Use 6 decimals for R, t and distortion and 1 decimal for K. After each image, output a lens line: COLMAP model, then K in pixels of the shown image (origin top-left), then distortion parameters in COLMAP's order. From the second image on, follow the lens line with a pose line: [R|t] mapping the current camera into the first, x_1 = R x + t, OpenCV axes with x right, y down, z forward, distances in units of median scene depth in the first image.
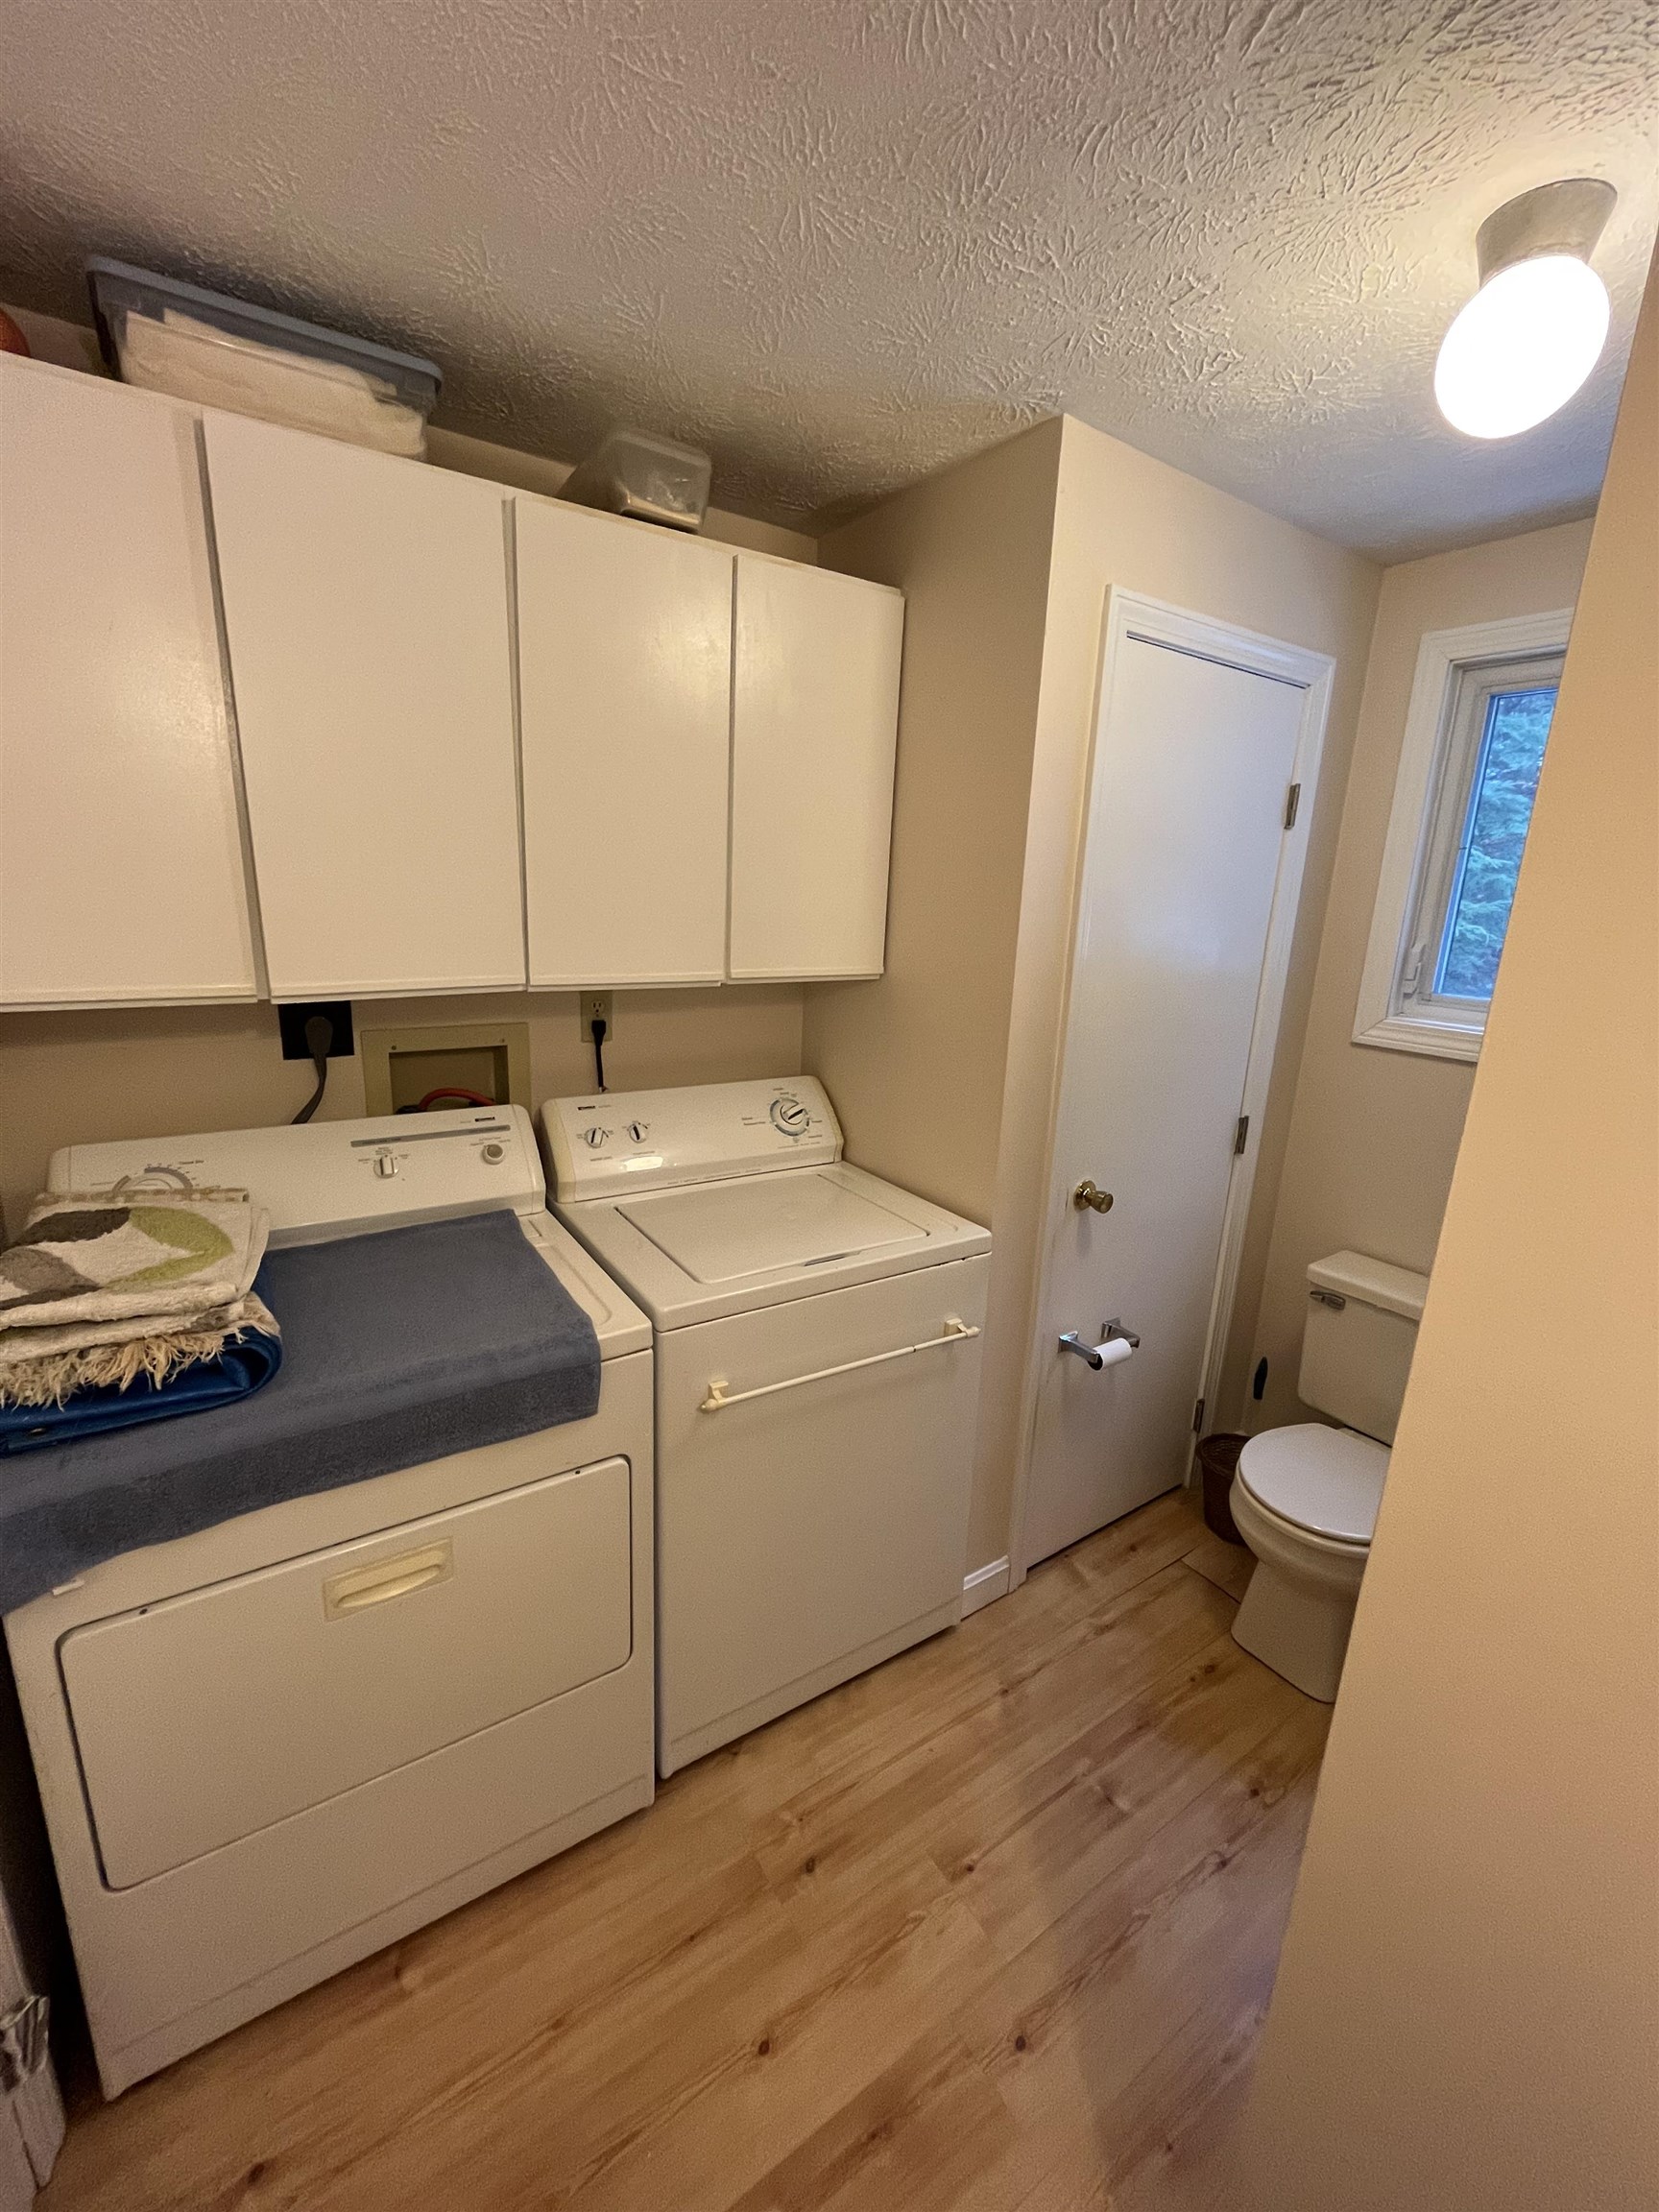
lens RADIAL K [[893.3, 0, 830.4], [0, 893.3, 1106.6], [0, 0, 1]] dist [0.000951, -0.000106]
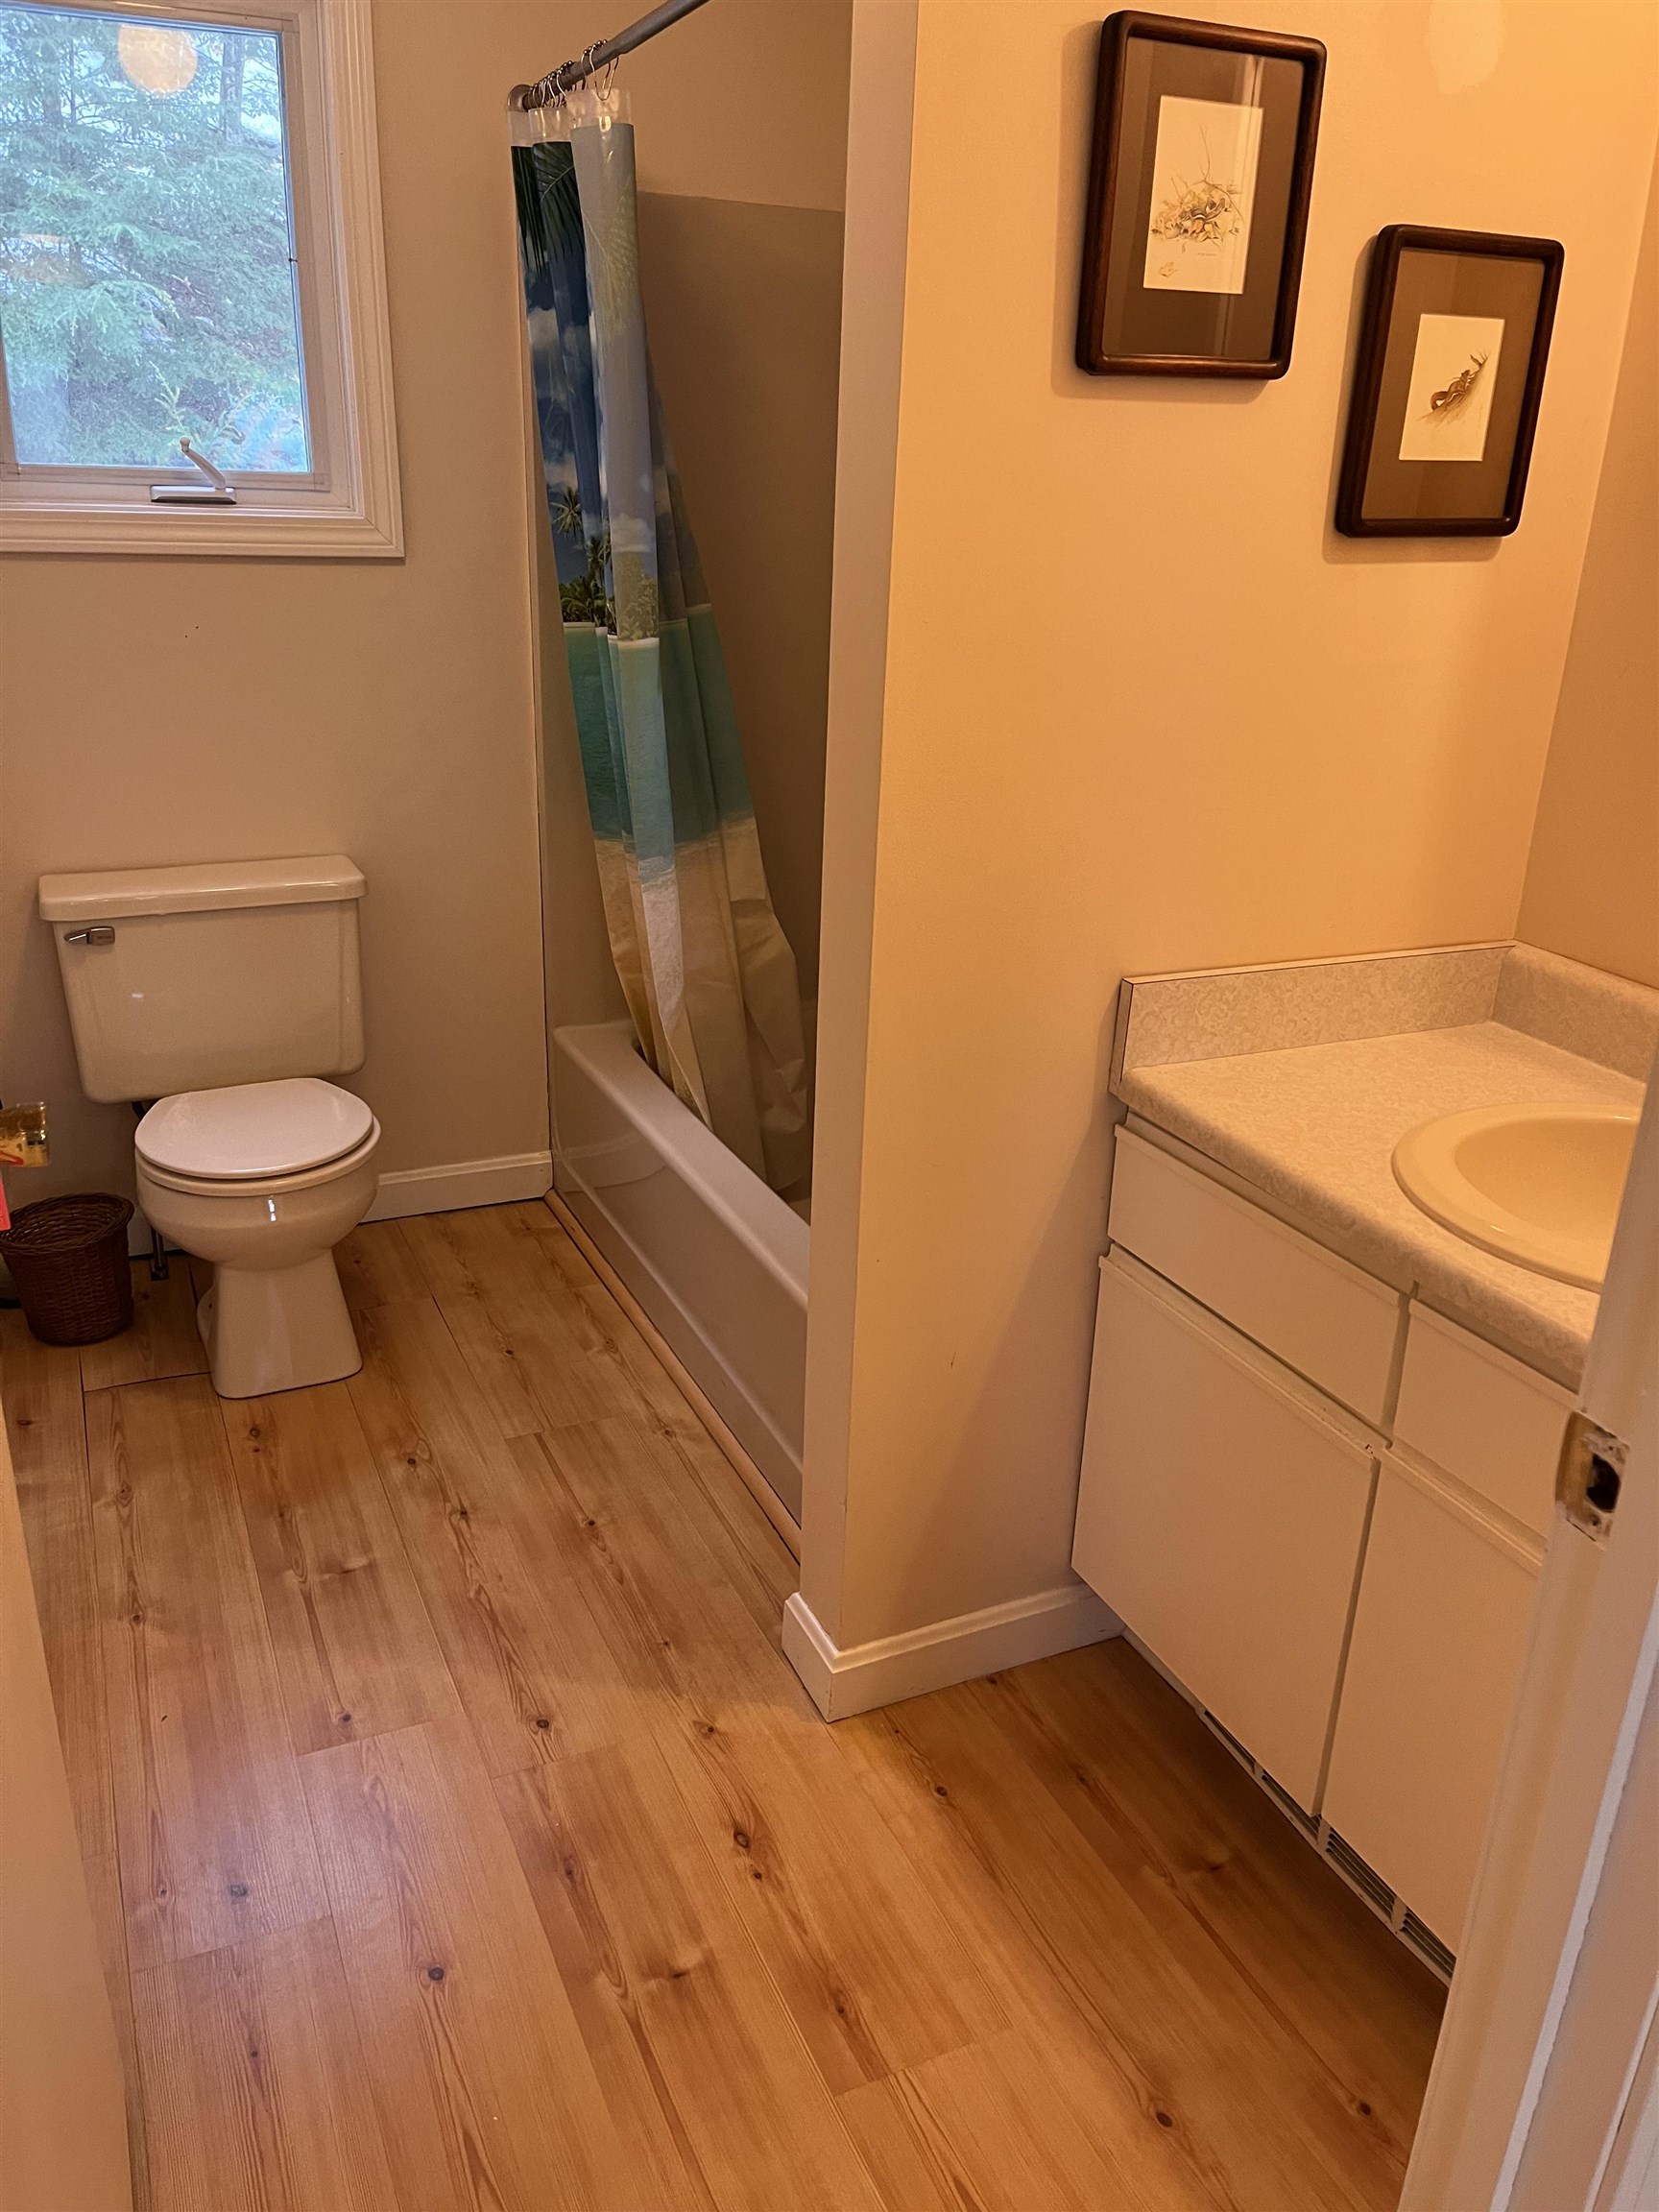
lens RADIAL K [[1661.1, 0, 827.7], [0, 1661.1, 1111.1], [0, 0, 1]] dist [0.007305, 0.000995]
pose [[0.171025, -0.374737, 0.911221, -0.771338], [0.213554, 0.916960, 0.337015, 0.040963], [-0.961845, 0.136957, 0.236850, 0.239190]]
